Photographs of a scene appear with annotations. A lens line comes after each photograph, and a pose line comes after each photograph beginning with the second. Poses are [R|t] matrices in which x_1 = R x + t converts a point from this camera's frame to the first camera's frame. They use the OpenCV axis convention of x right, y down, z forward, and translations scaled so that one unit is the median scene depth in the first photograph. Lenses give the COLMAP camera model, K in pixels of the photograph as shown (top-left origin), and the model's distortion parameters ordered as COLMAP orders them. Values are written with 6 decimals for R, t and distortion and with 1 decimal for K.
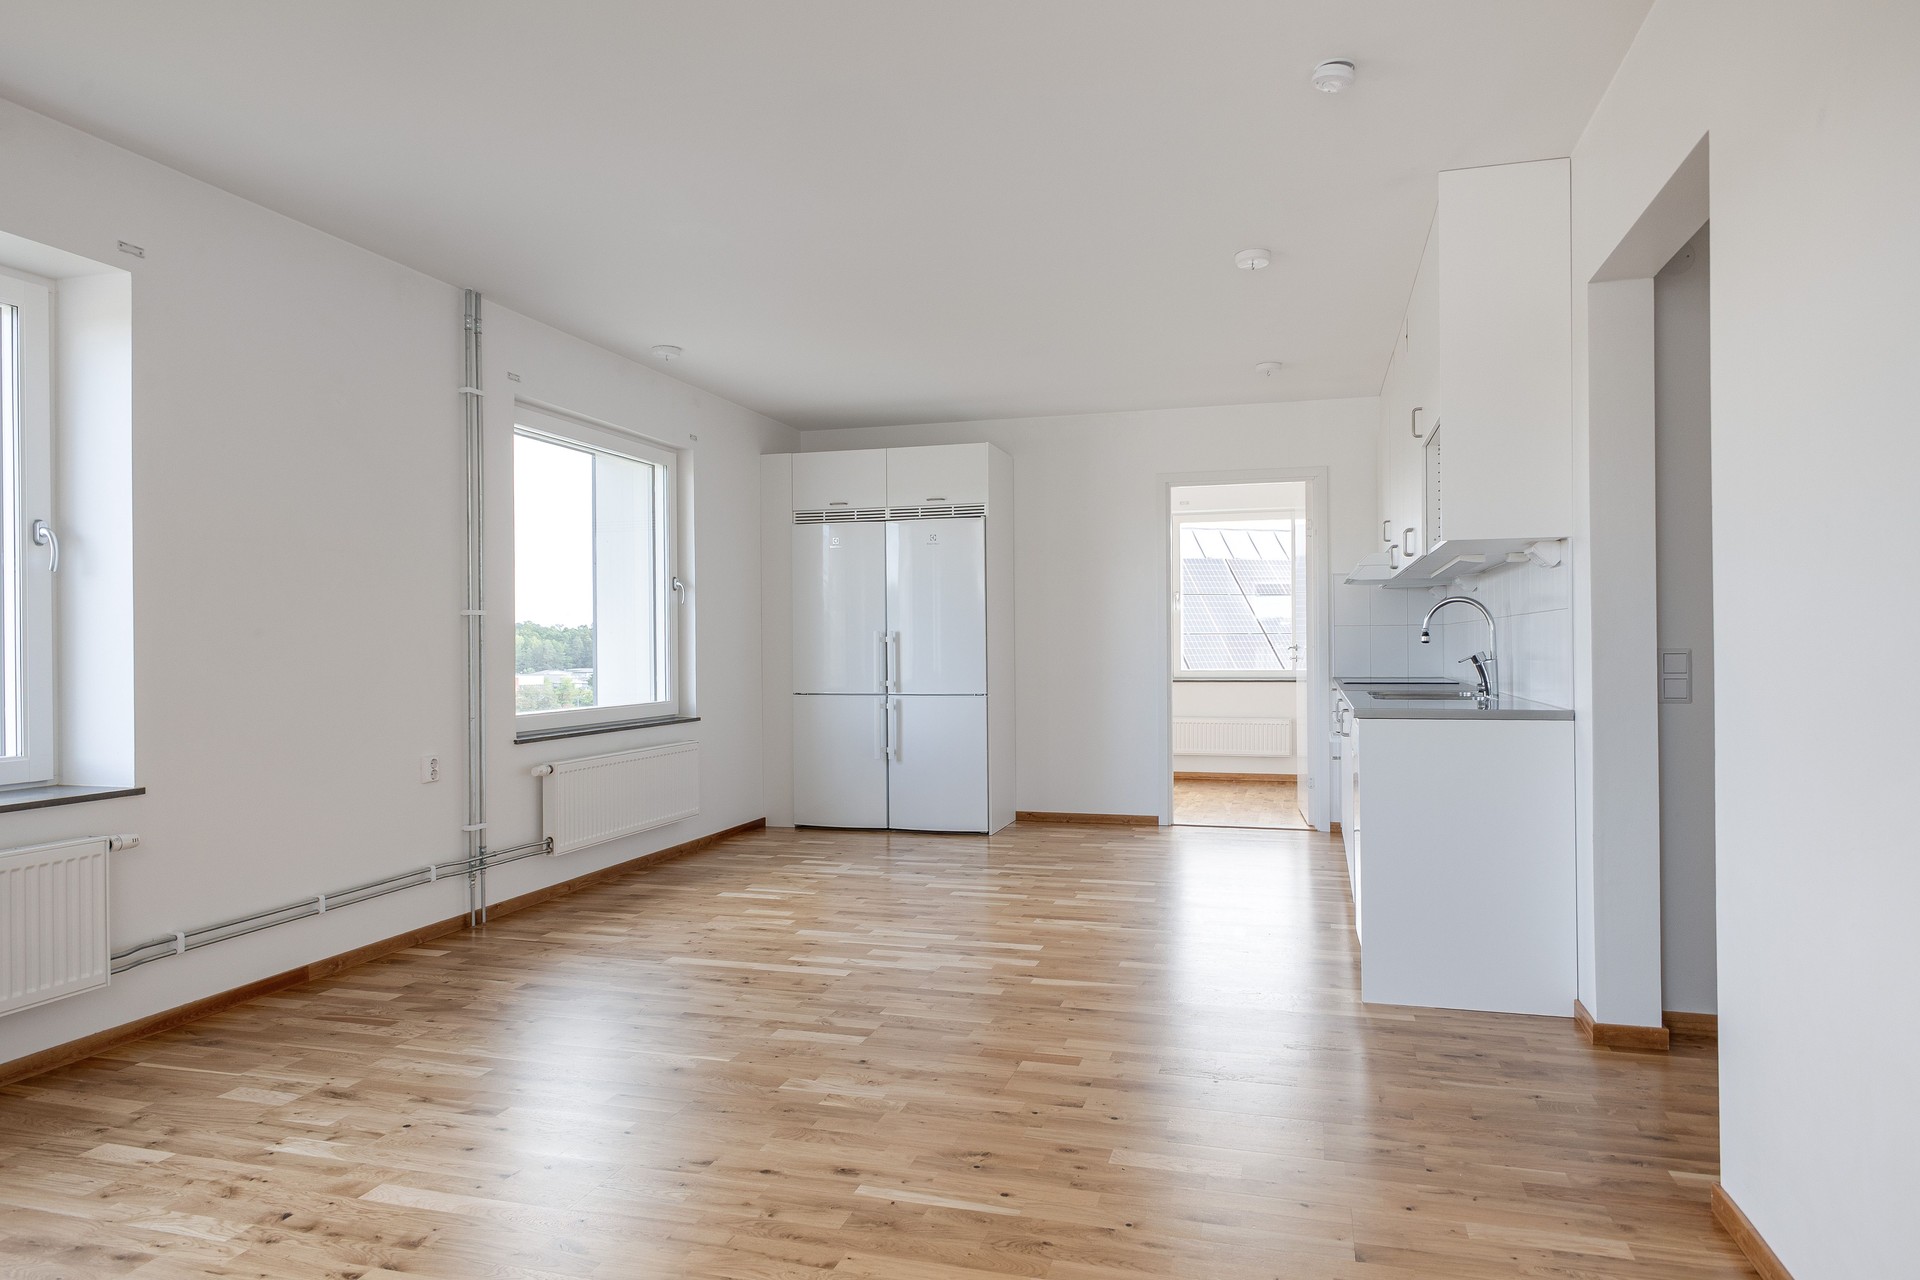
lens RADIAL K [[1159.6, 0, 963.4], [0, 1159.6, 634.2], [0, 0, 1]] dist [-0.000983, -0.002371]
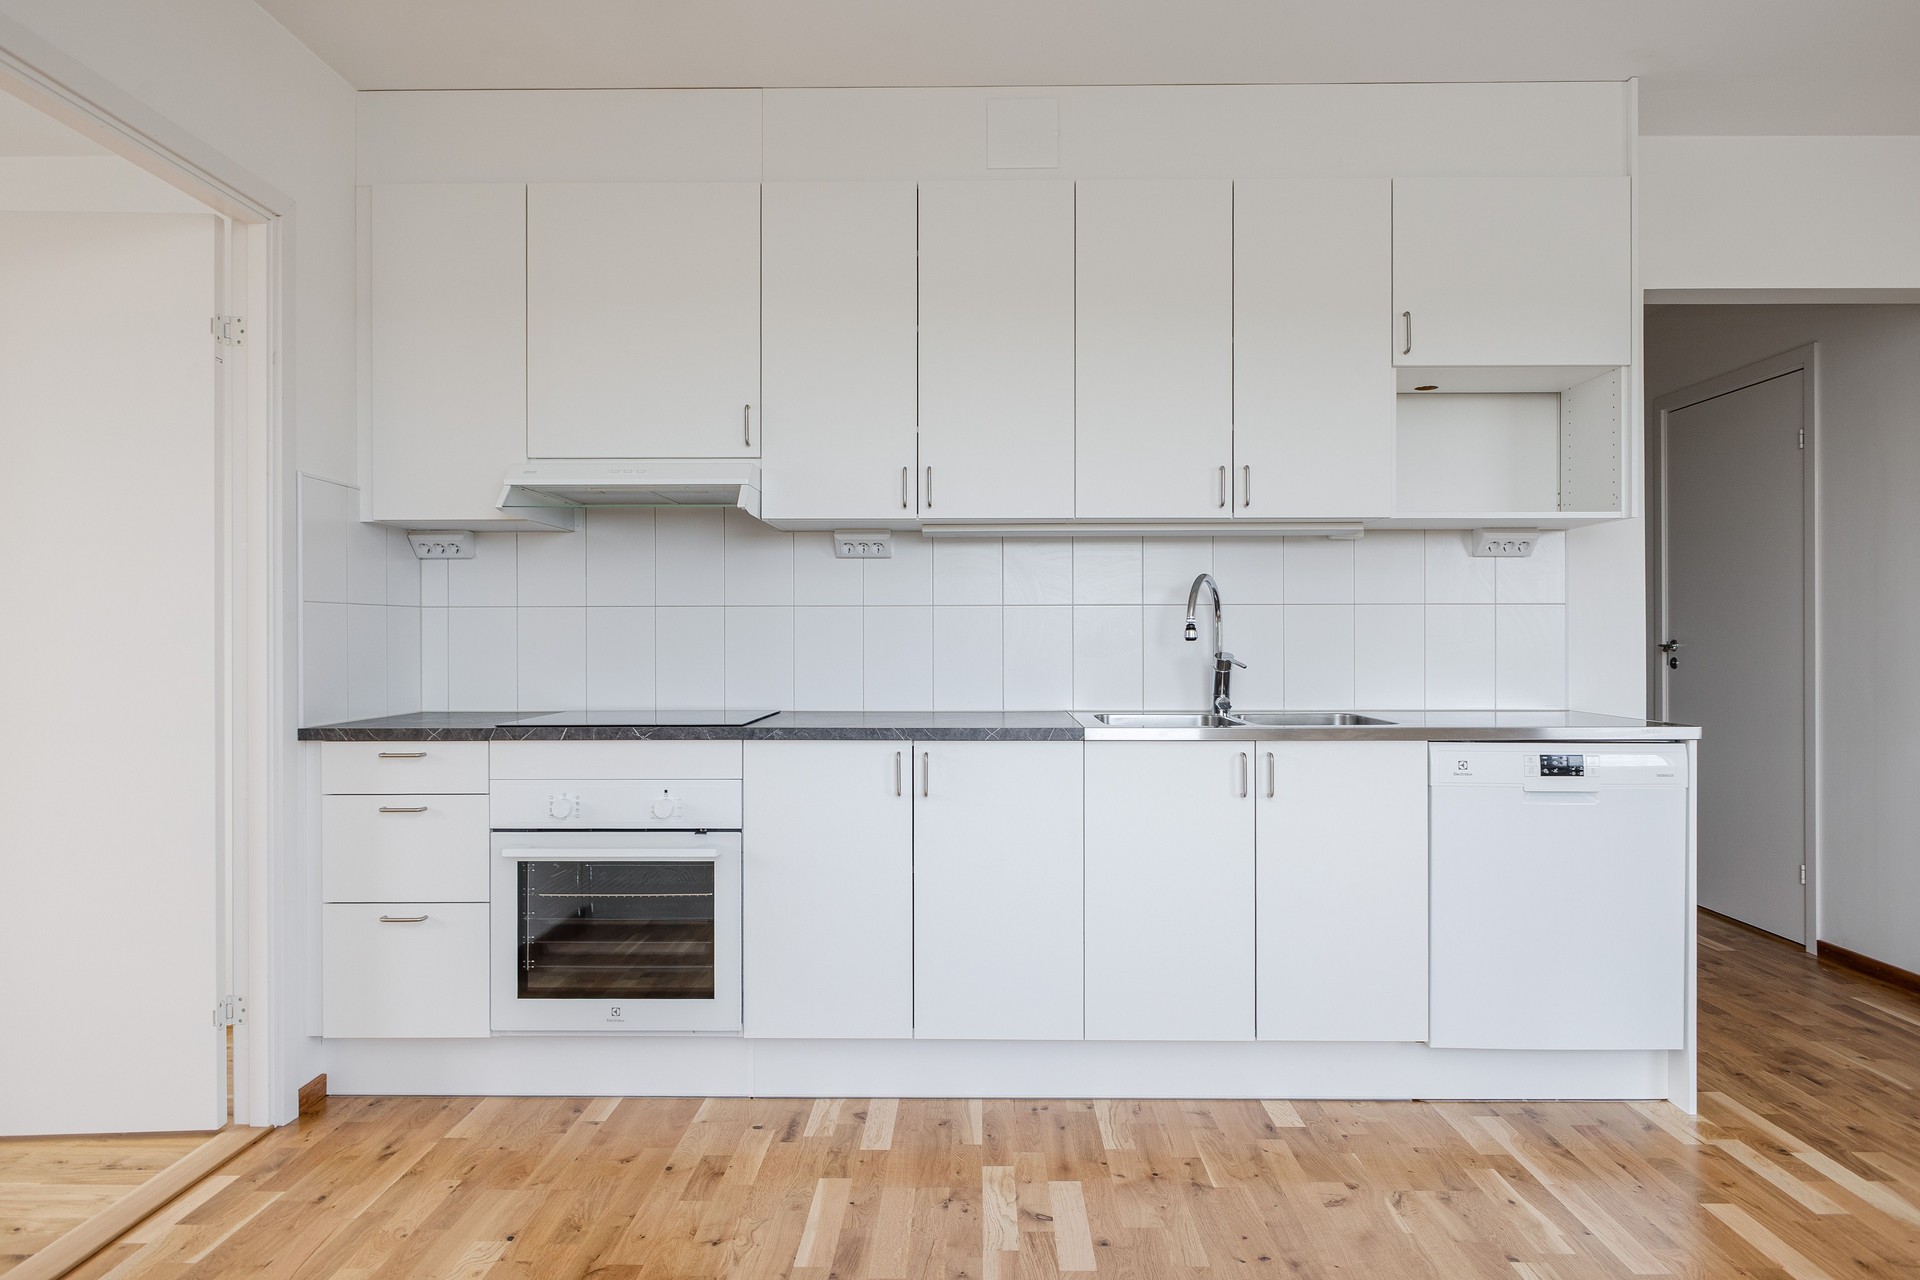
lens RADIAL K [[1204.8, 0, 962.6], [0, 1204.8, 638.5], [0, 0, 1]] dist [-0.005333, -0.001585]
pose [[-0.270051, 0.001537, 0.962845, -0.166818], [-0.001524, 0.999997, -0.002024, 0.005595], [-0.962845, -0.002014, -0.270048, 0.991351]]
